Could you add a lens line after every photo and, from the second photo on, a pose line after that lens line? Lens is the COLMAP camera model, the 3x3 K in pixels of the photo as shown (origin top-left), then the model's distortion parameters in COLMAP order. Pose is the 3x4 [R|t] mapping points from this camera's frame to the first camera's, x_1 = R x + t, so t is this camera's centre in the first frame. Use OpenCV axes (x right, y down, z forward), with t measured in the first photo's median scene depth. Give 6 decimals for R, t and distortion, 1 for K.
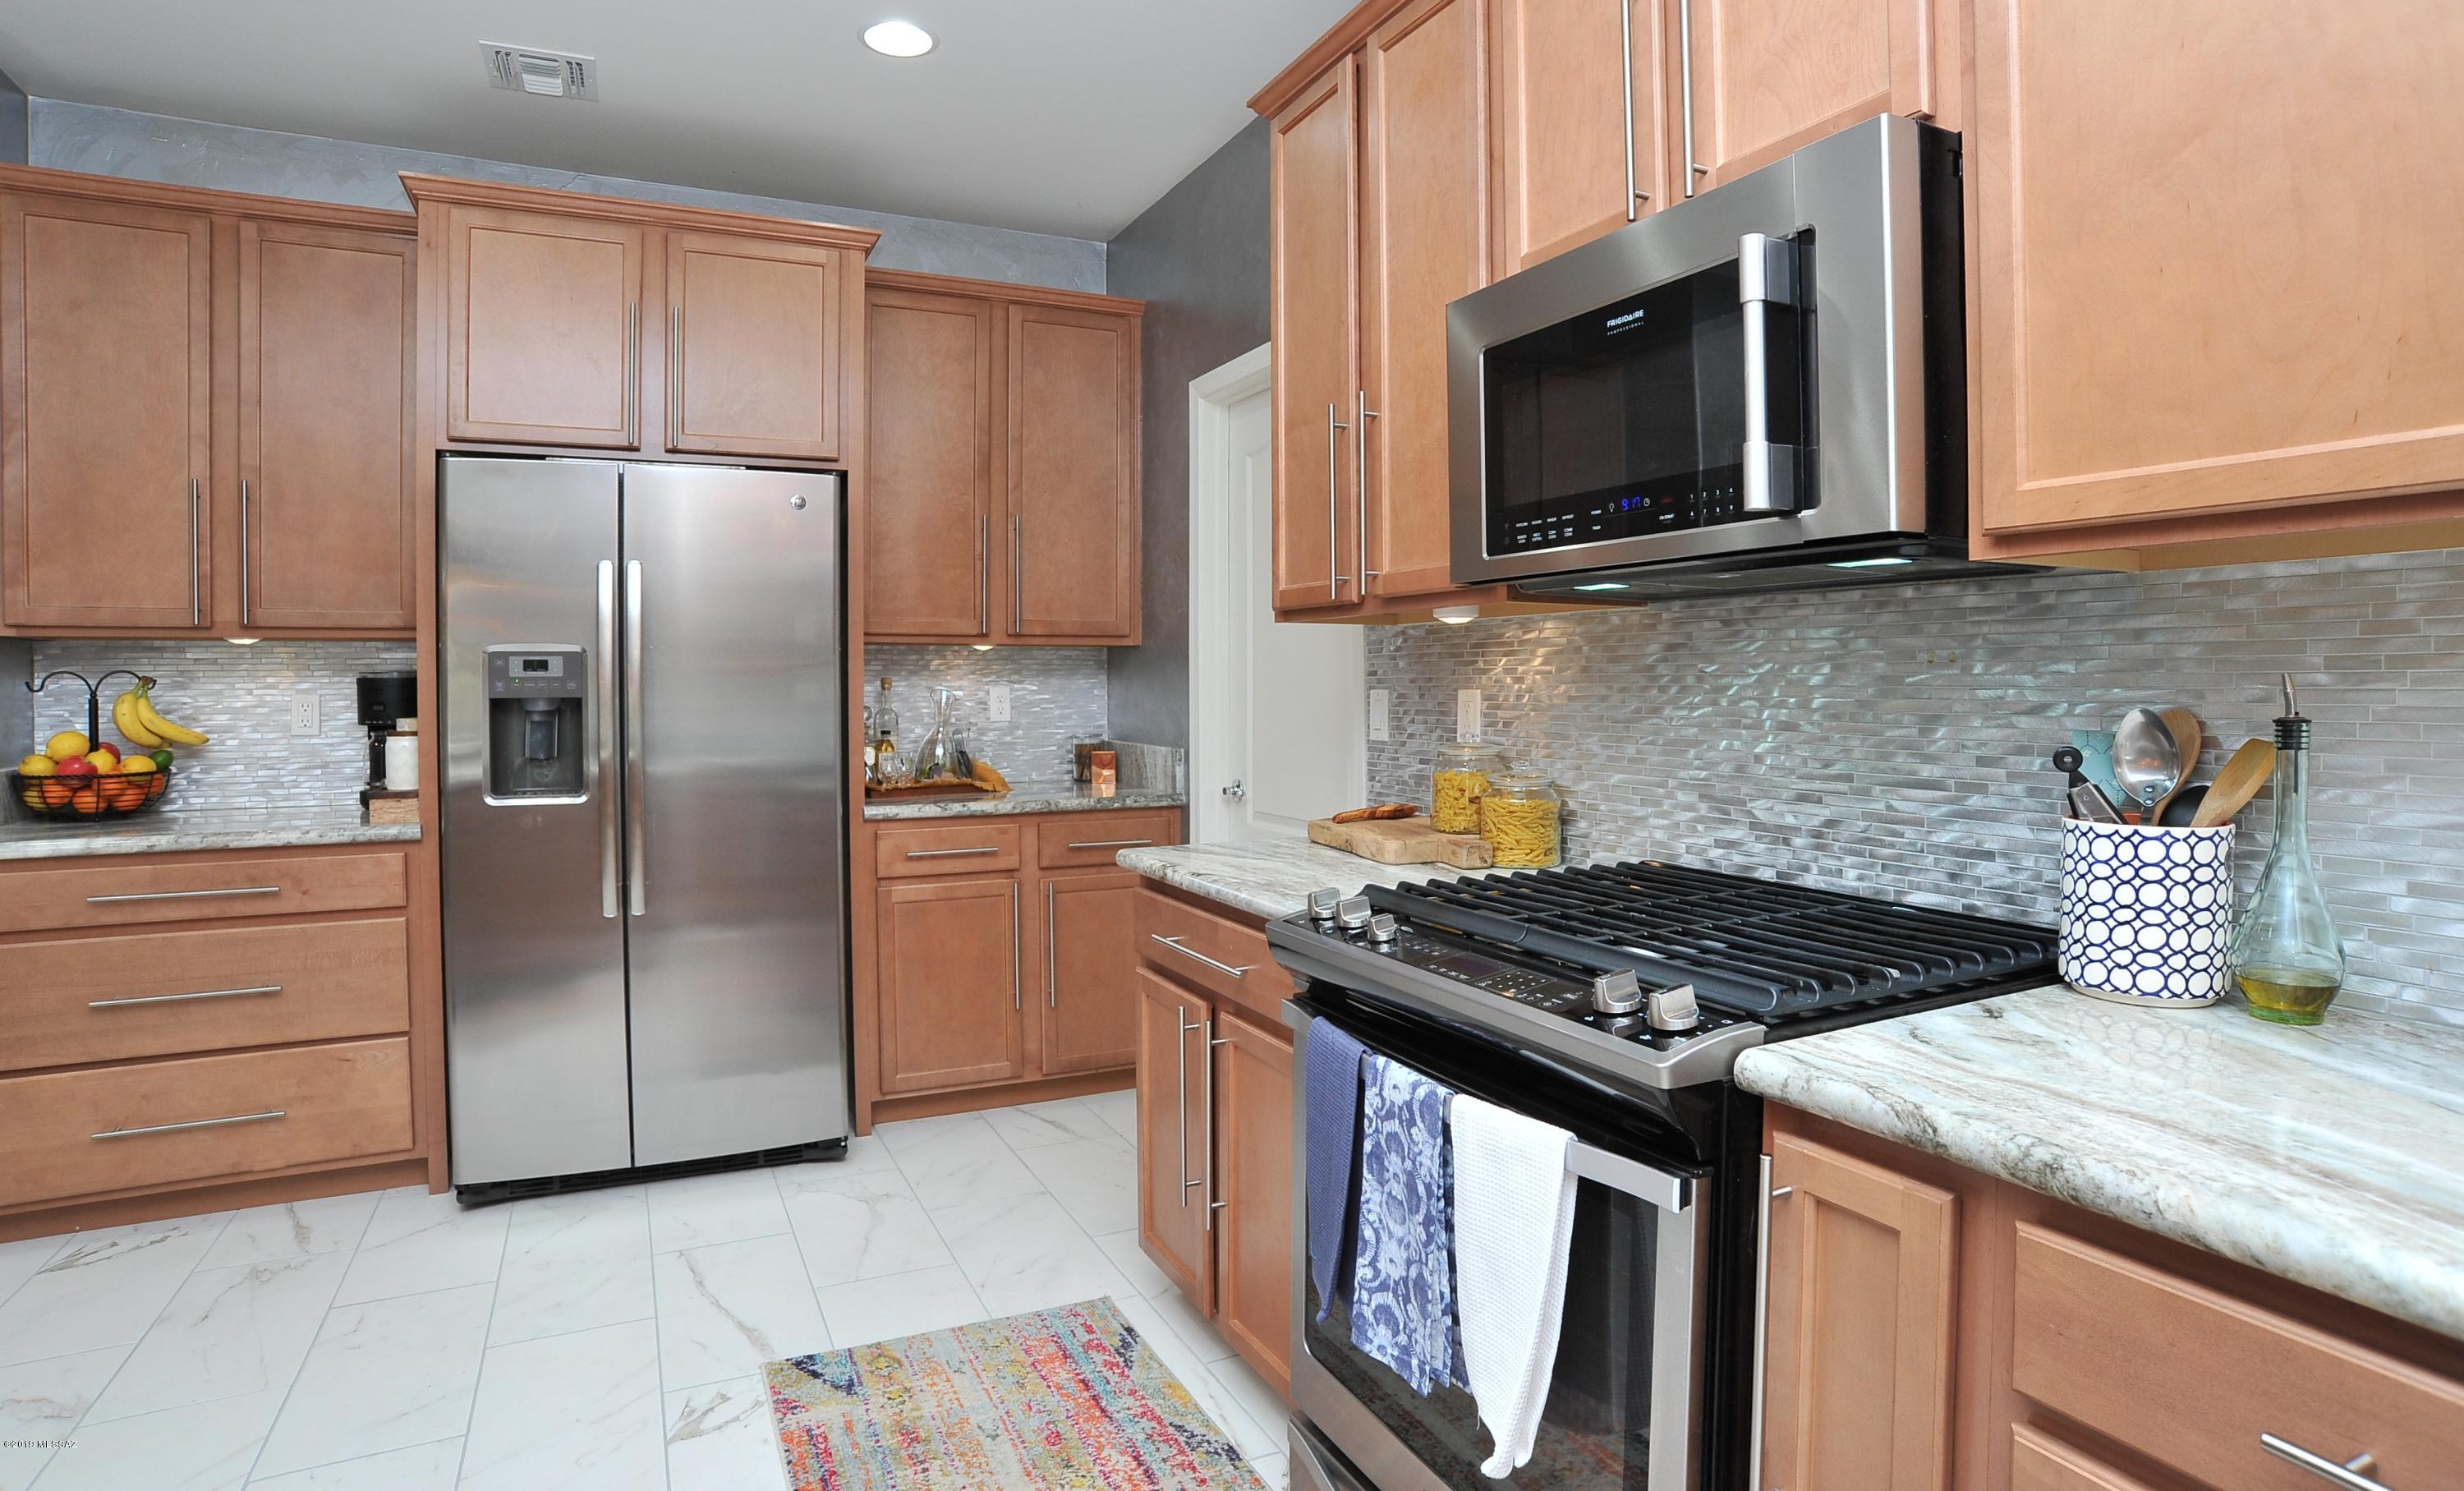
lens RADIAL K [[1301.1, 0, 1225.8], [0, 1301.1, 707.8], [0, 0, 1]] dist [-0.100370, 0.000440]
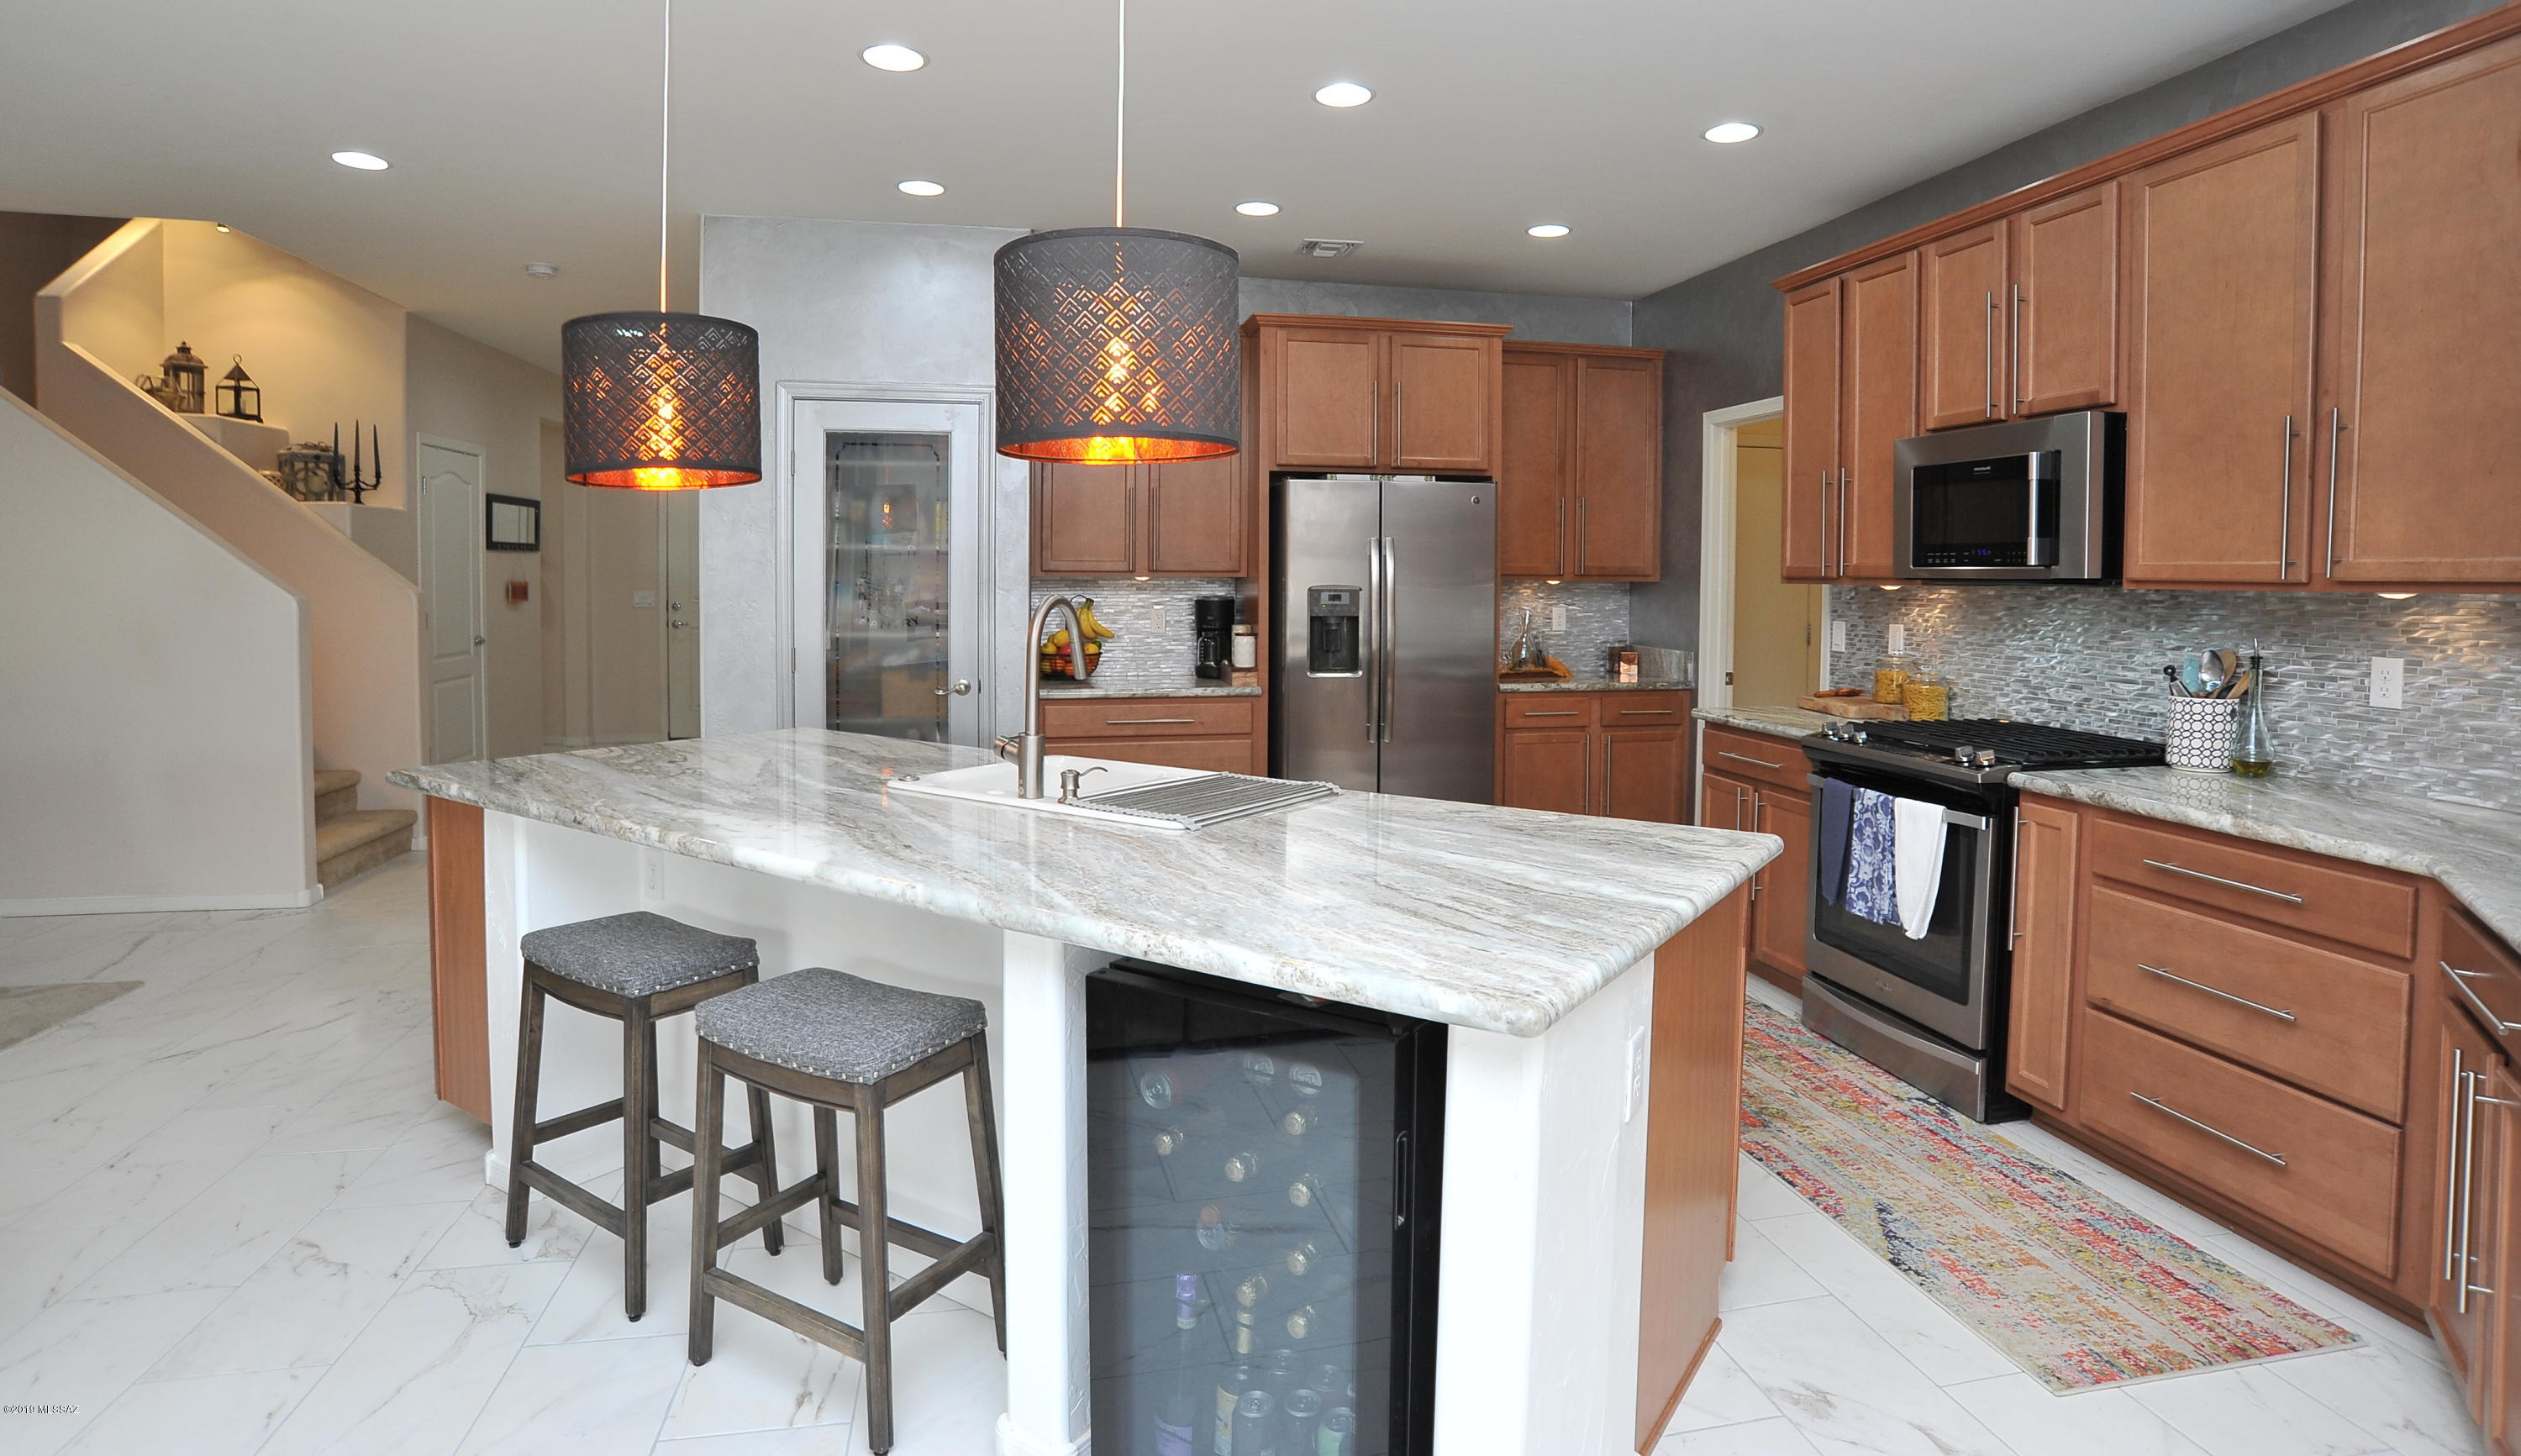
lens RADIAL K [[1339.5, 0, 1254.8], [0, 1339.5, 622.9], [0, 0, 1]] dist [-0.107330, 0.044589]
pose [[0.968498, 0.019464, -0.248258, -0.305150], [-0.015149, 0.999699, 0.019277, -0.051954], [0.248558, -0.014909, 0.968502, -1.327820]]
